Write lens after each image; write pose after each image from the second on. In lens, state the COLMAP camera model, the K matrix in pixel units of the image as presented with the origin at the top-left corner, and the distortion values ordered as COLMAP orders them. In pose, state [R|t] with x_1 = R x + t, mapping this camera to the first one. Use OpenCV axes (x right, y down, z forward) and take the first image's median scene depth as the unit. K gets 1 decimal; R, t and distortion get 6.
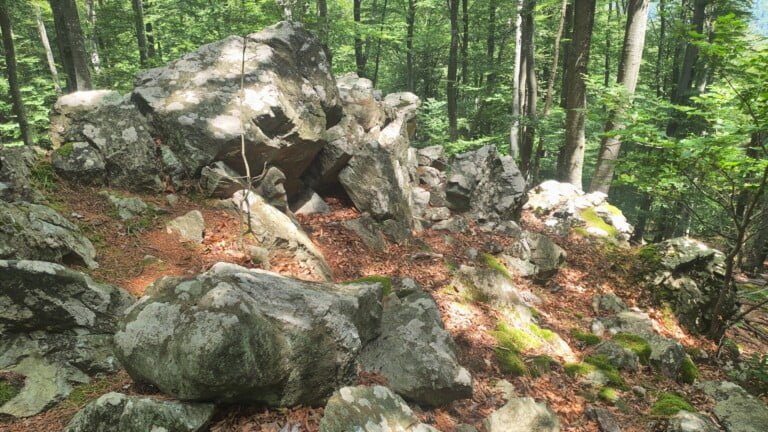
lens RADIAL K [[599.4, 0, 387.2], [0, 599.4, 219.4], [0, 0, 1]] dist [0.036568, -0.003054]
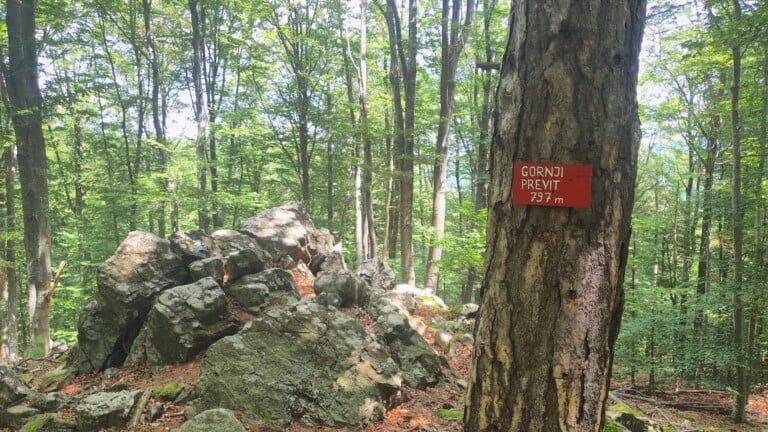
lens RADIAL K [[599.4, 0, 382.5], [0, 599.4, 212.5], [0, 0, 1]] dist [0.036568, -0.003054]
pose [[0.962453, -0.006436, 0.271372, -0.378556], [0.081063, 0.960914, -0.264712, 0.283990], [-0.259062, 0.276771, 0.925357, -0.980354]]
